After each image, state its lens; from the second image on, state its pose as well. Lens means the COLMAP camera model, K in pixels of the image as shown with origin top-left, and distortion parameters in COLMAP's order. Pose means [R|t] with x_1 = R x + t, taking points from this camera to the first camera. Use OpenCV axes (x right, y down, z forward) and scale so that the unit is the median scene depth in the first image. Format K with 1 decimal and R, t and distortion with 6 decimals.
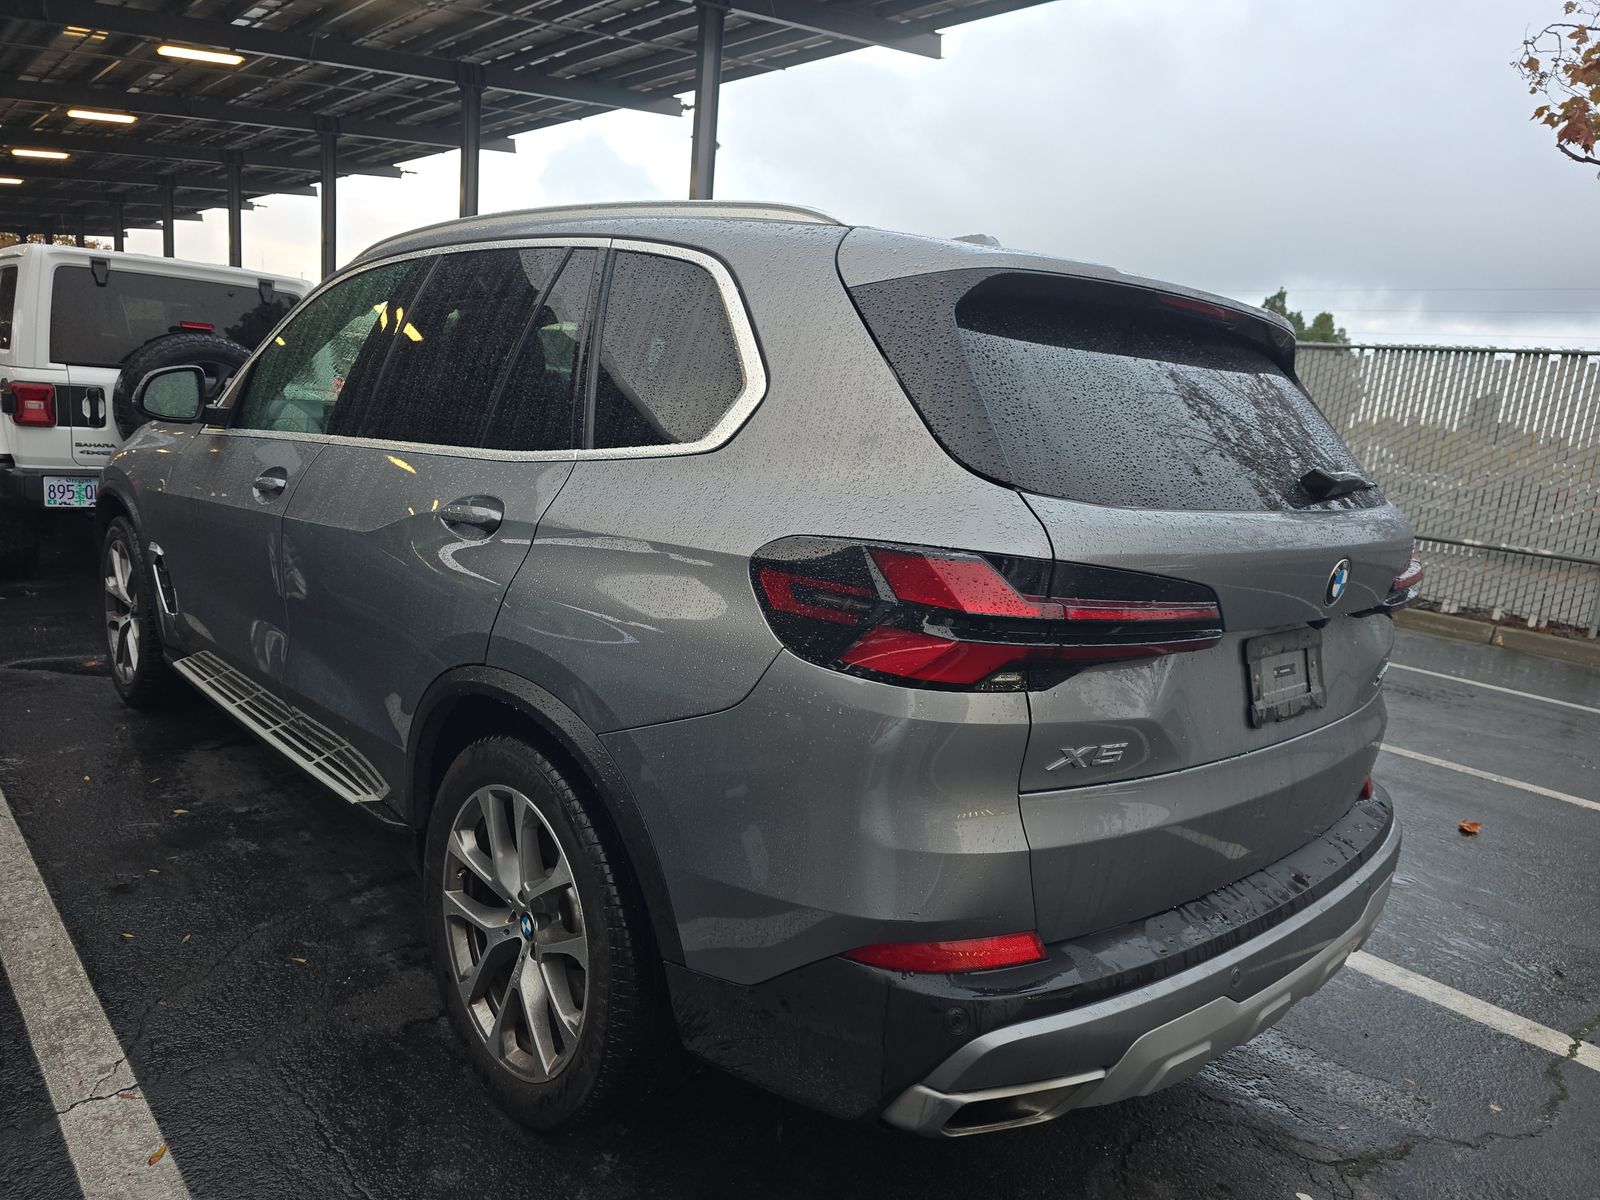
lens RADIAL K [[1066.6, 0, 749.6], [0, 1066.6, 598.0], [0, 0, 1]] dist [0.021426, -0.000533]
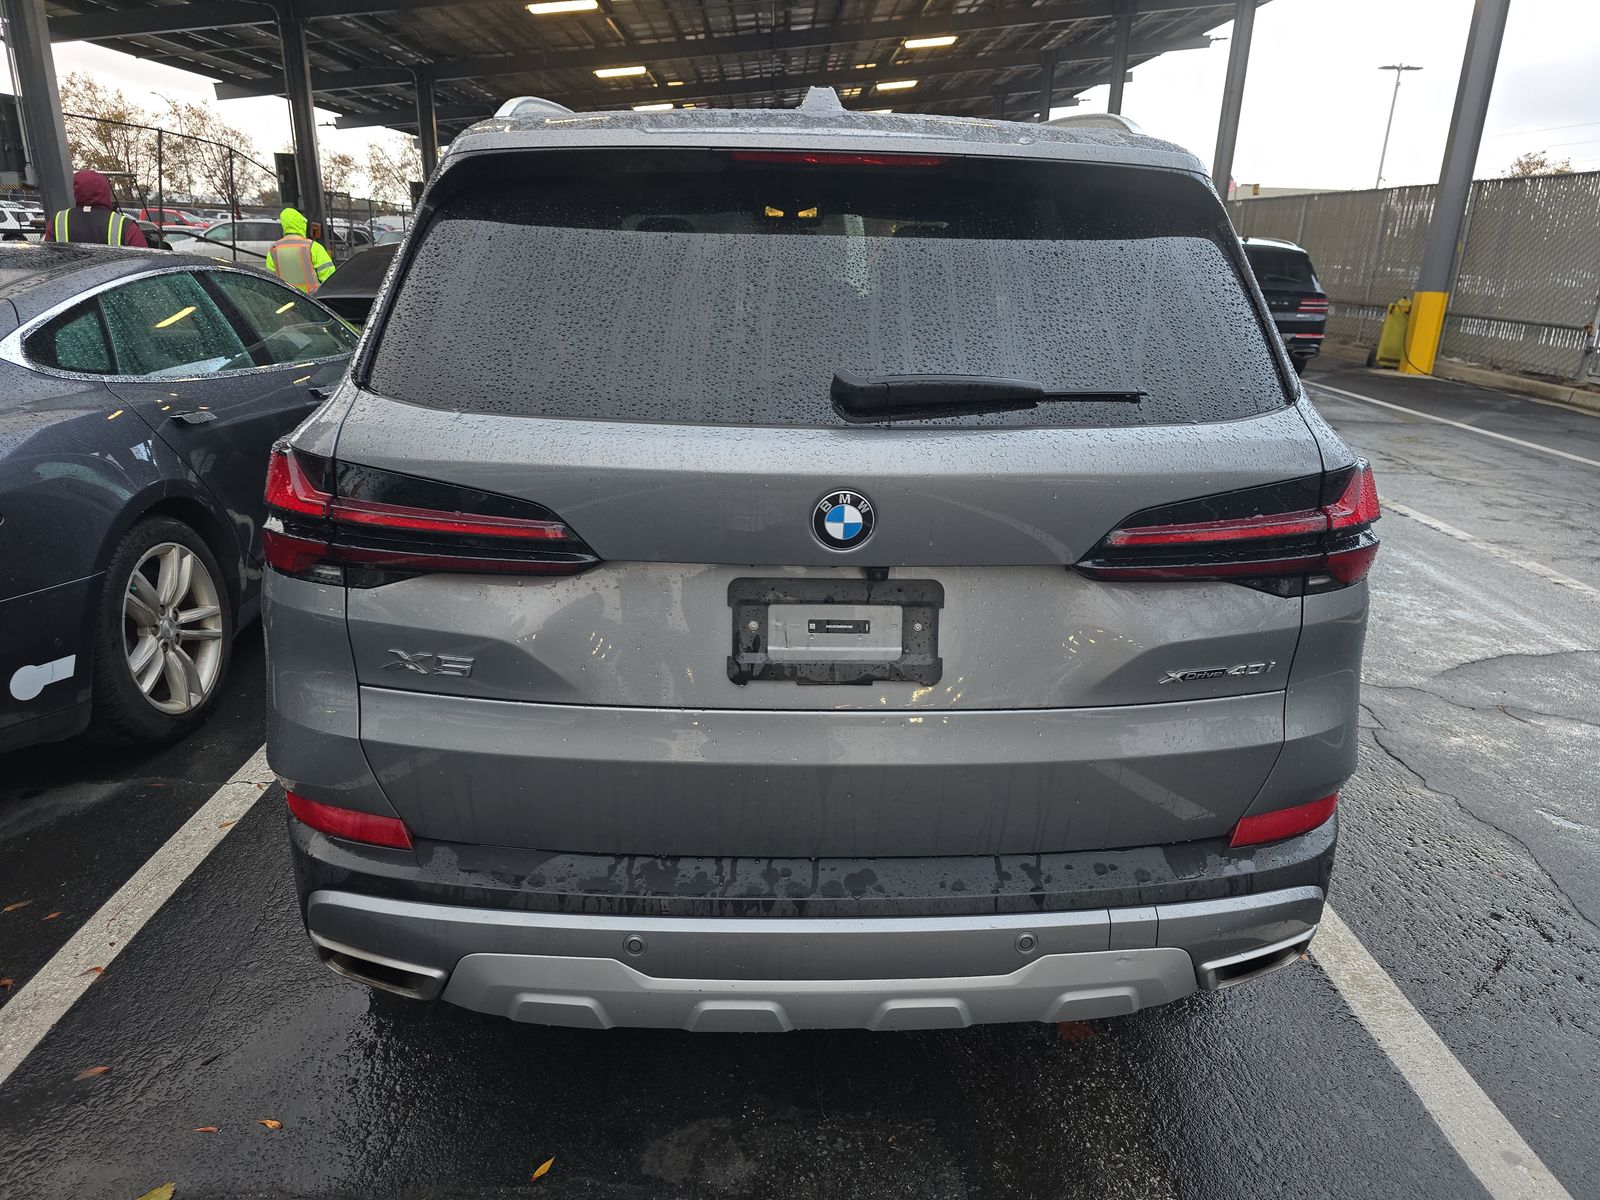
lens RADIAL K [[1066.6, 0, 749.6], [0, 1066.6, 598.0], [0, 0, 1]] dist [0.021426, -0.000533]
pose [[0.779595, 0.134189, -0.611739, 1.074820], [-0.076724, 0.989882, 0.119362, -0.049675], [0.621567, -0.046119, 0.782002, 0.387835]]
